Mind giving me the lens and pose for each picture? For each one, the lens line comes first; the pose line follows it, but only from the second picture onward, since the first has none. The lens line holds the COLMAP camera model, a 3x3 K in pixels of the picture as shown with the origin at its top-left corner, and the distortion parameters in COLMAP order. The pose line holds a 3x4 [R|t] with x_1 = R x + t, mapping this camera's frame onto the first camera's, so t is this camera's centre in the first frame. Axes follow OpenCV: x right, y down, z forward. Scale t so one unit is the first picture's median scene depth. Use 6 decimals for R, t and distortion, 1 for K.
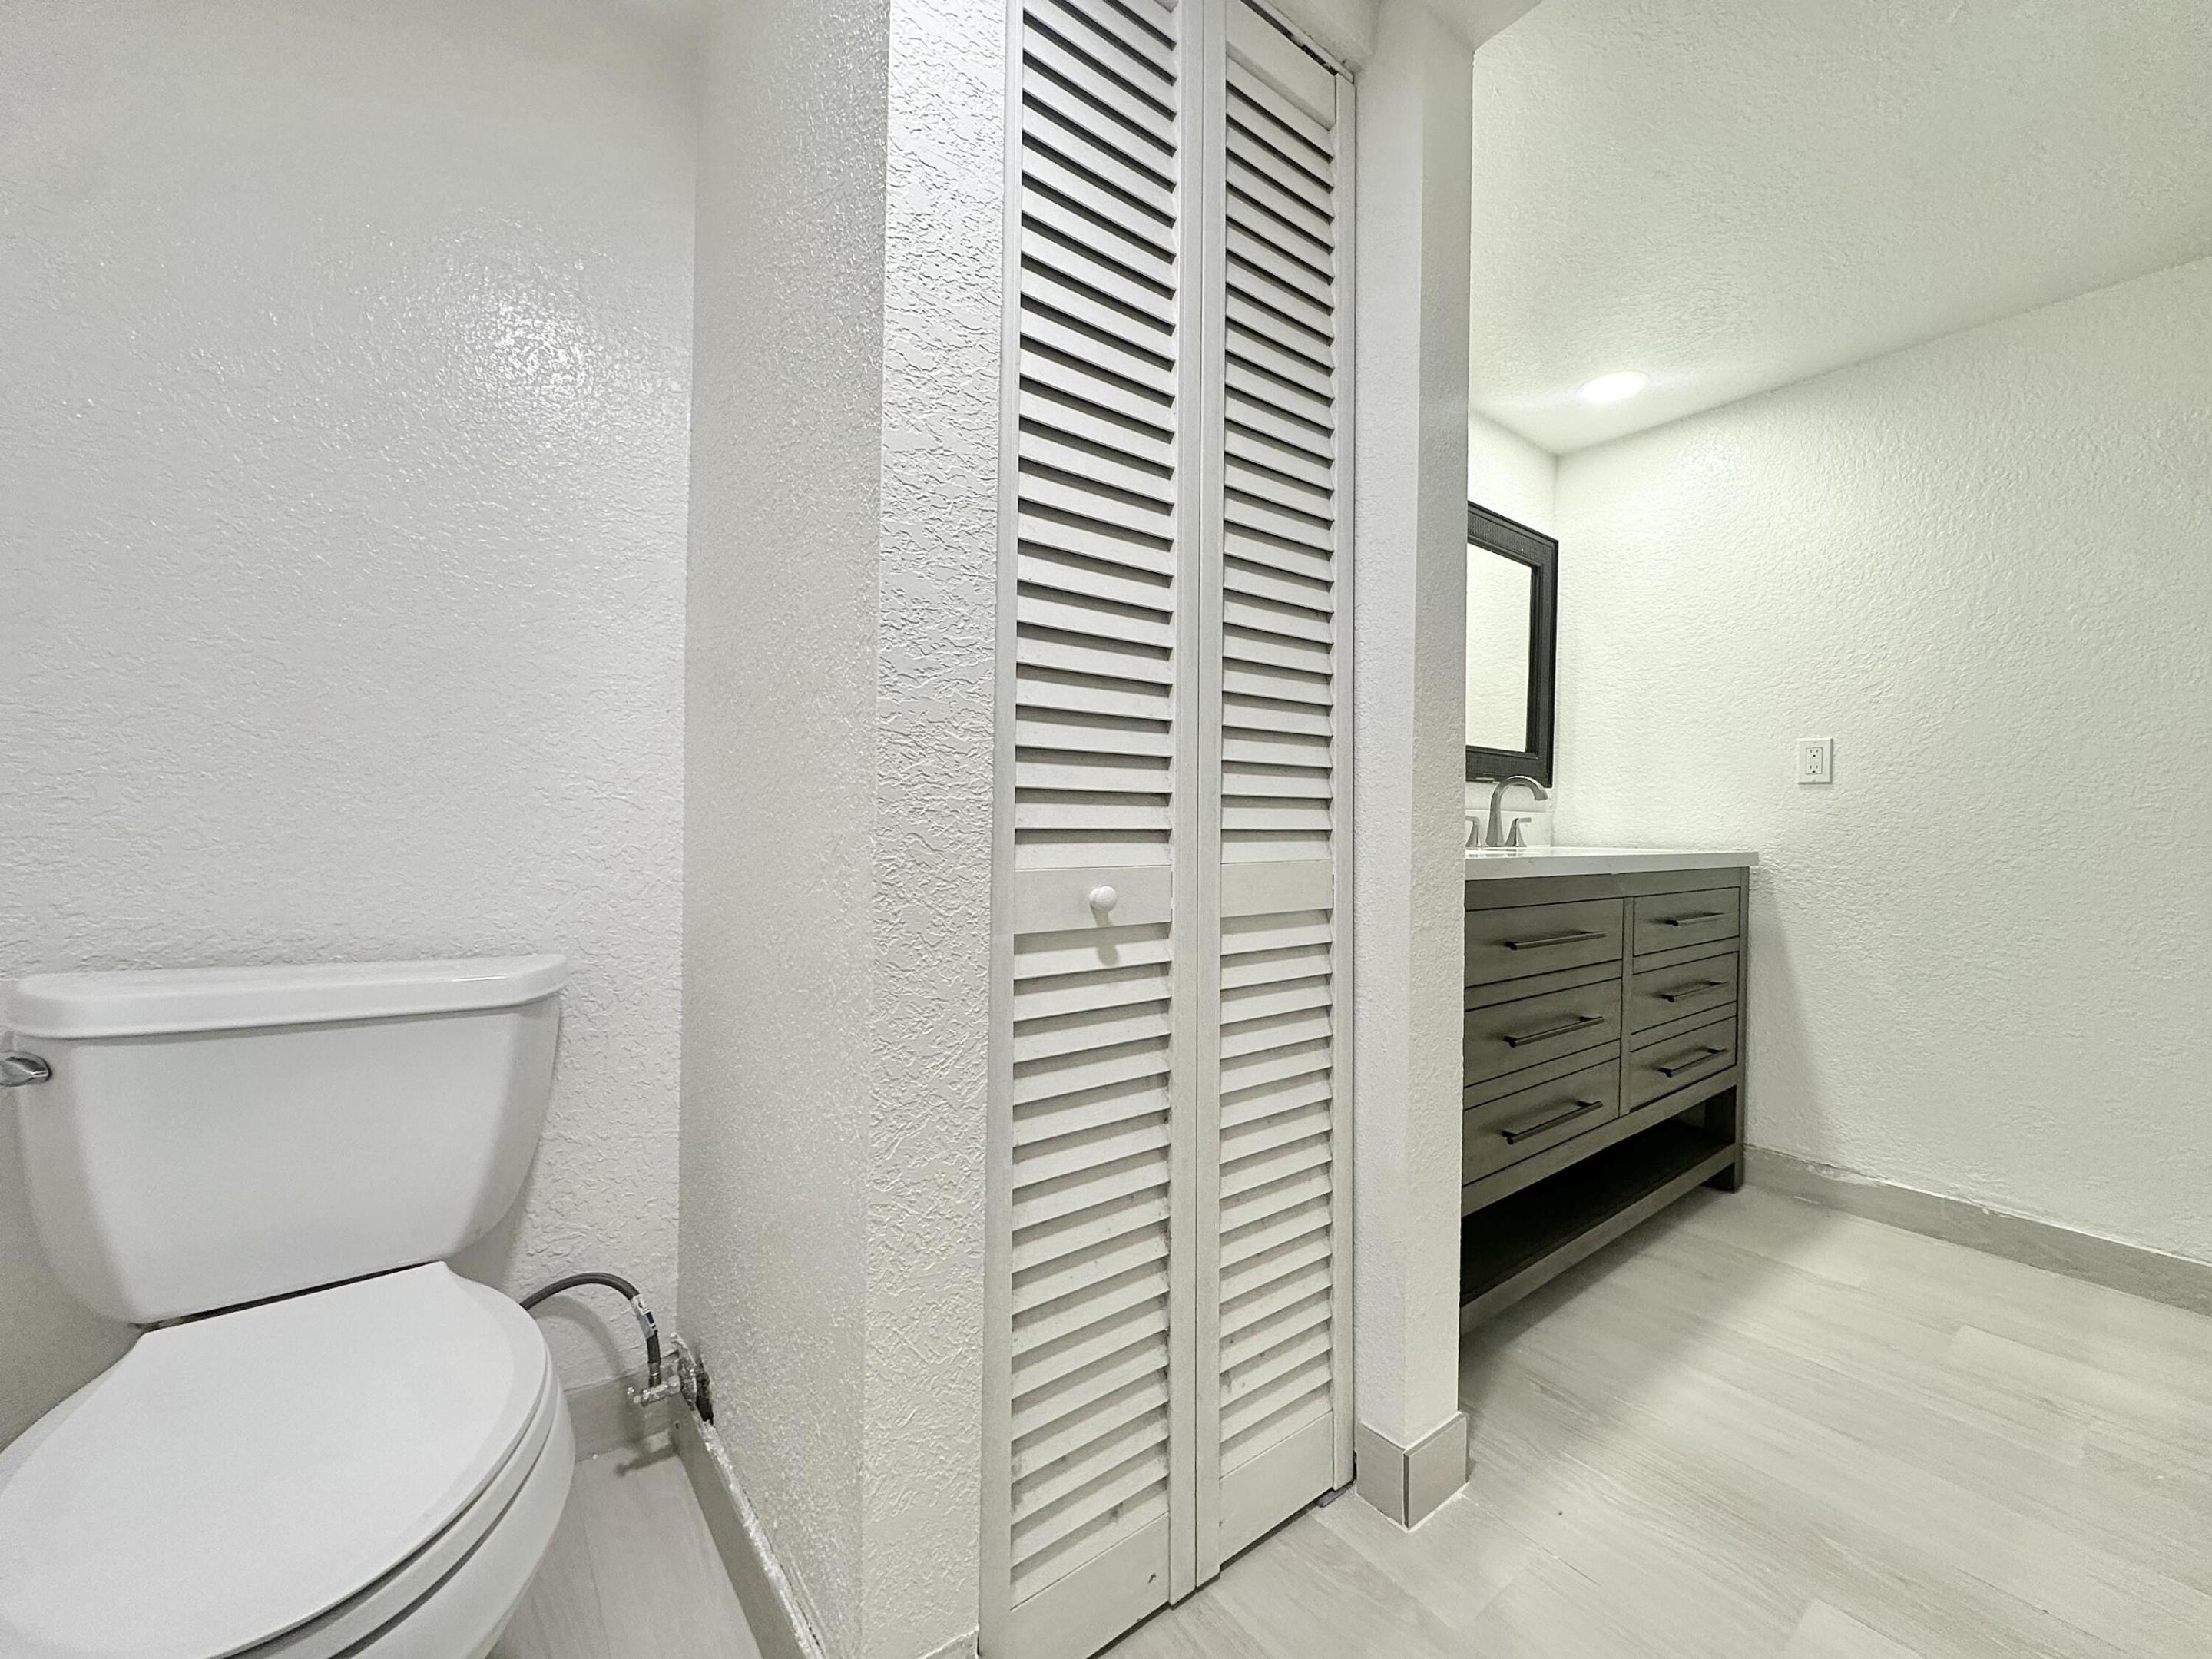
lens RADIAL K [[887.5, 0, 1107.4], [0, 887.5, 826.7], [0, 0, 1]] dist [-0.003951, 0.000597]
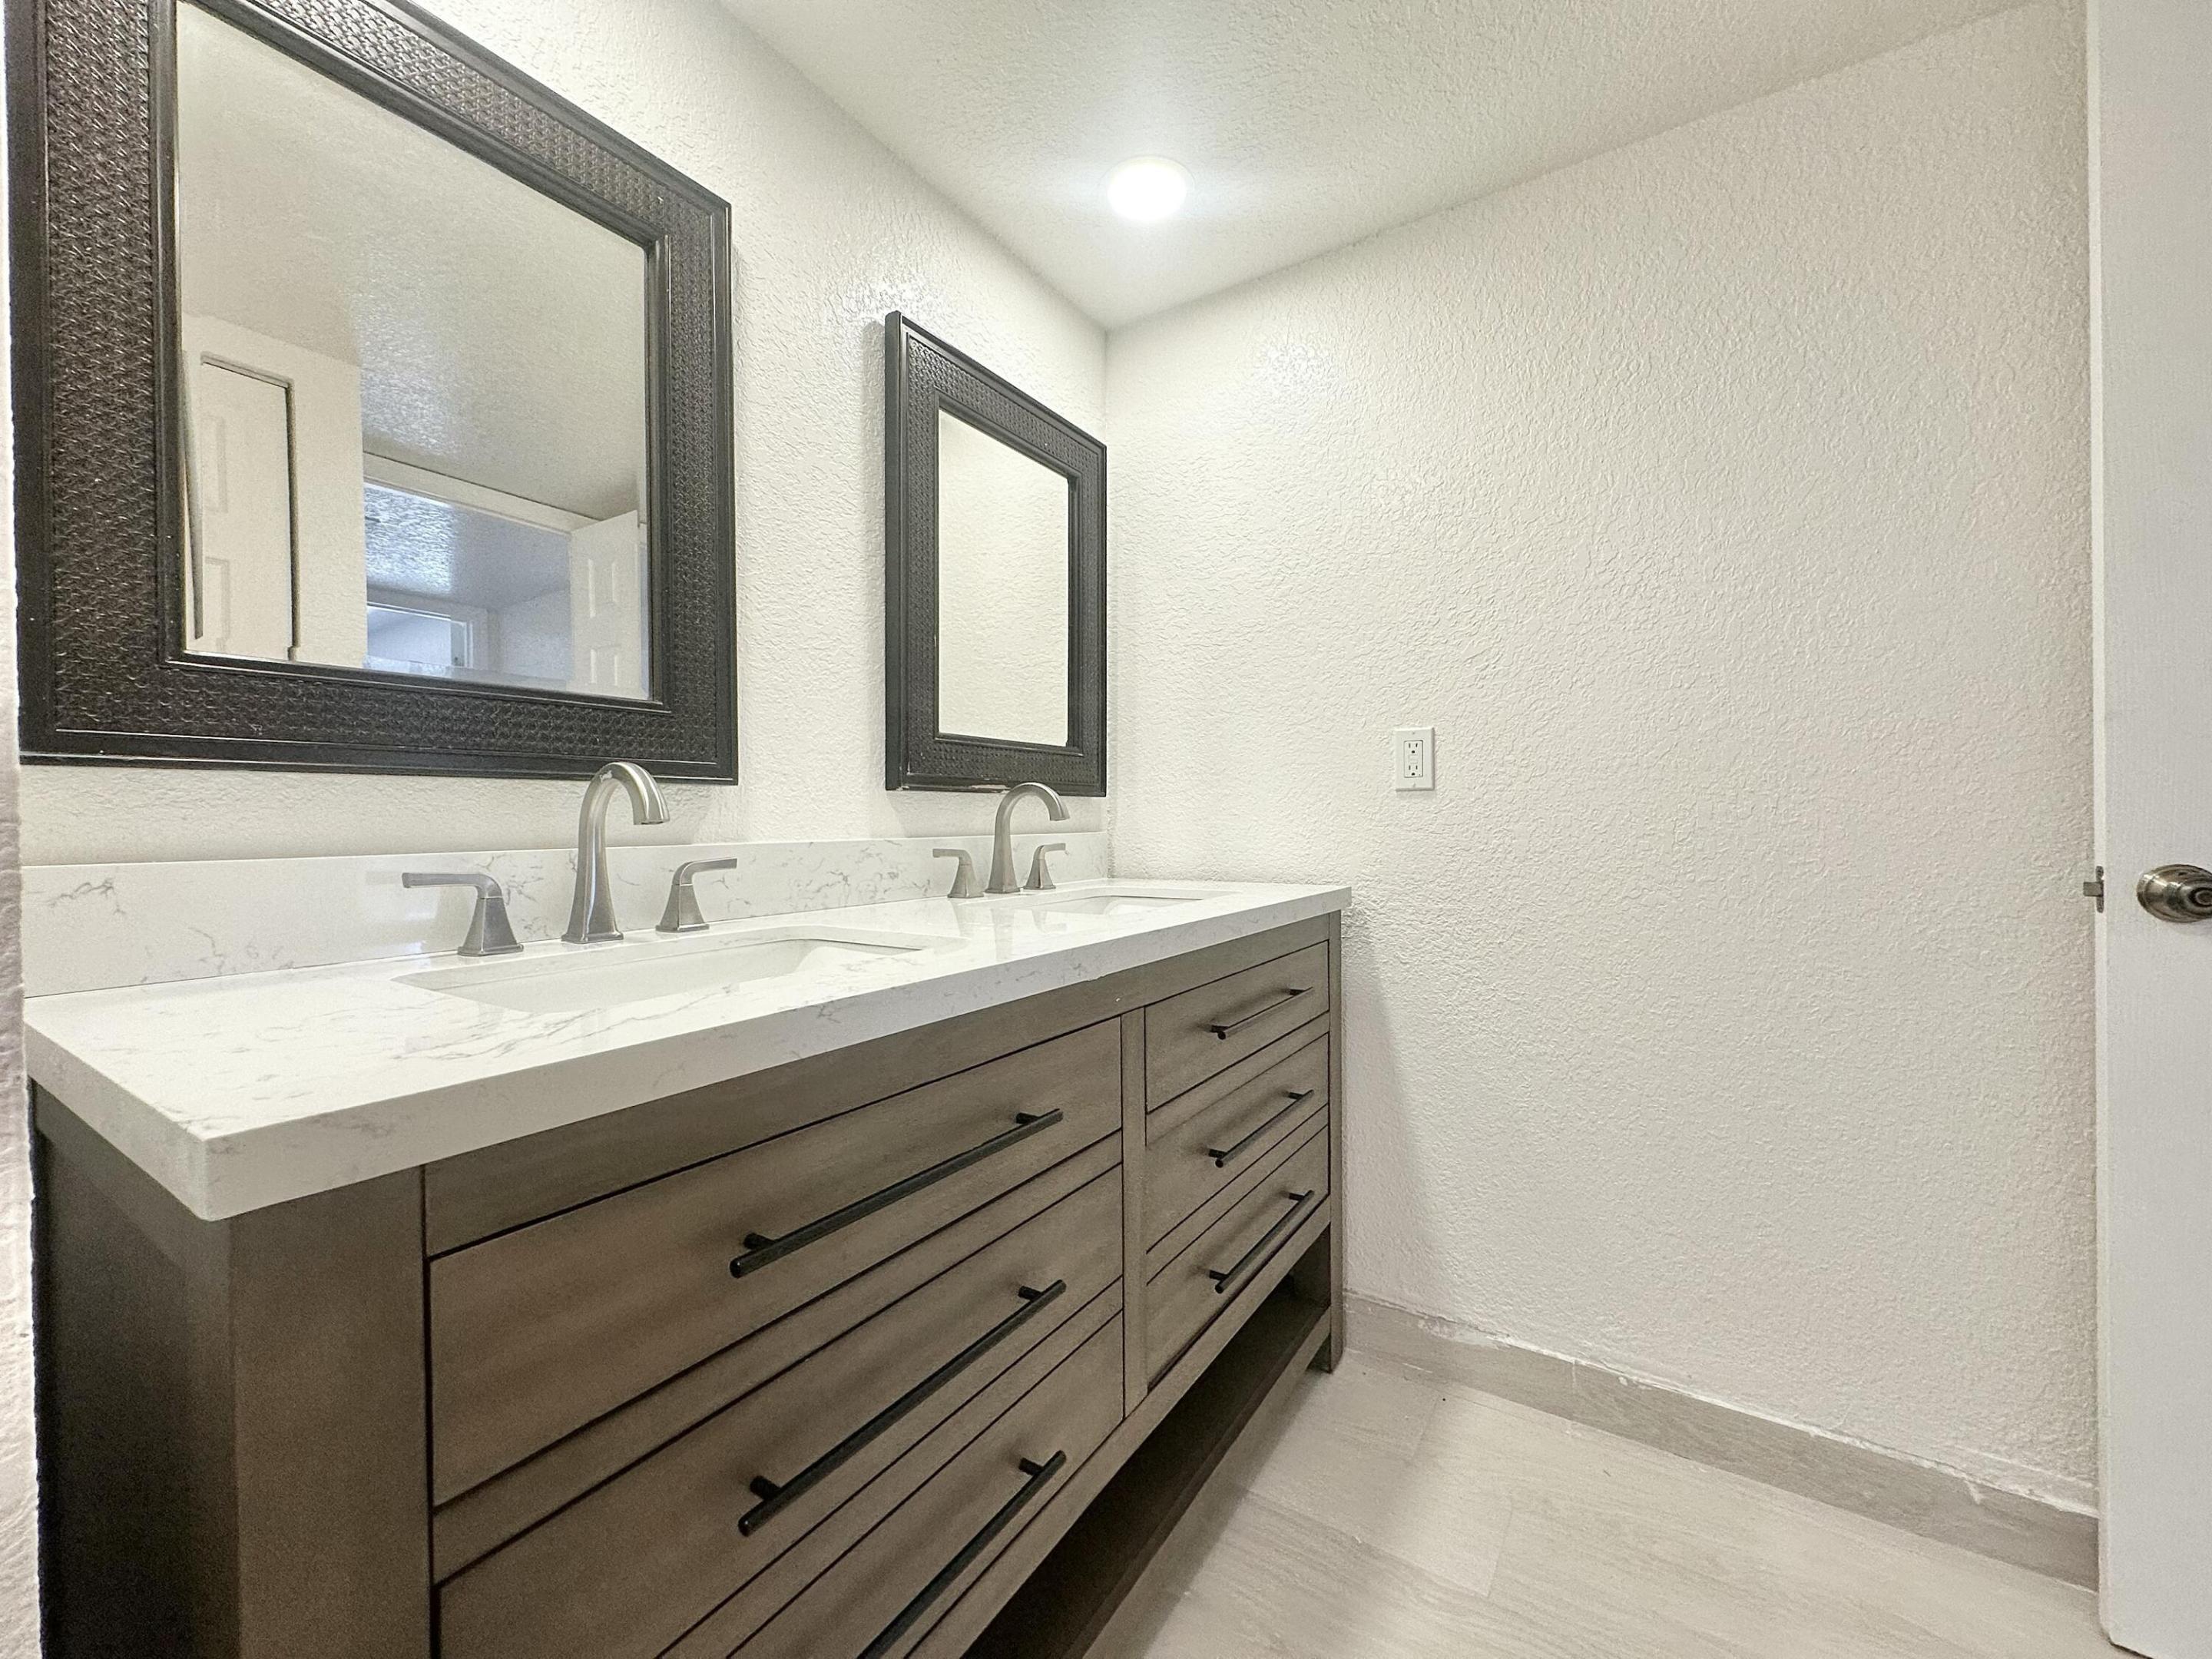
lens RADIAL K [[887.5, 0, 1107.4], [0, 887.5, 826.7], [0, 0, 1]] dist [-0.003951, 0.000597]
pose [[0.943017, -0.024886, 0.331812, 0.318927], [0.023621, 0.999690, 0.007845, -0.030595], [-0.331904, 0.000439, 0.943313, 0.397506]]
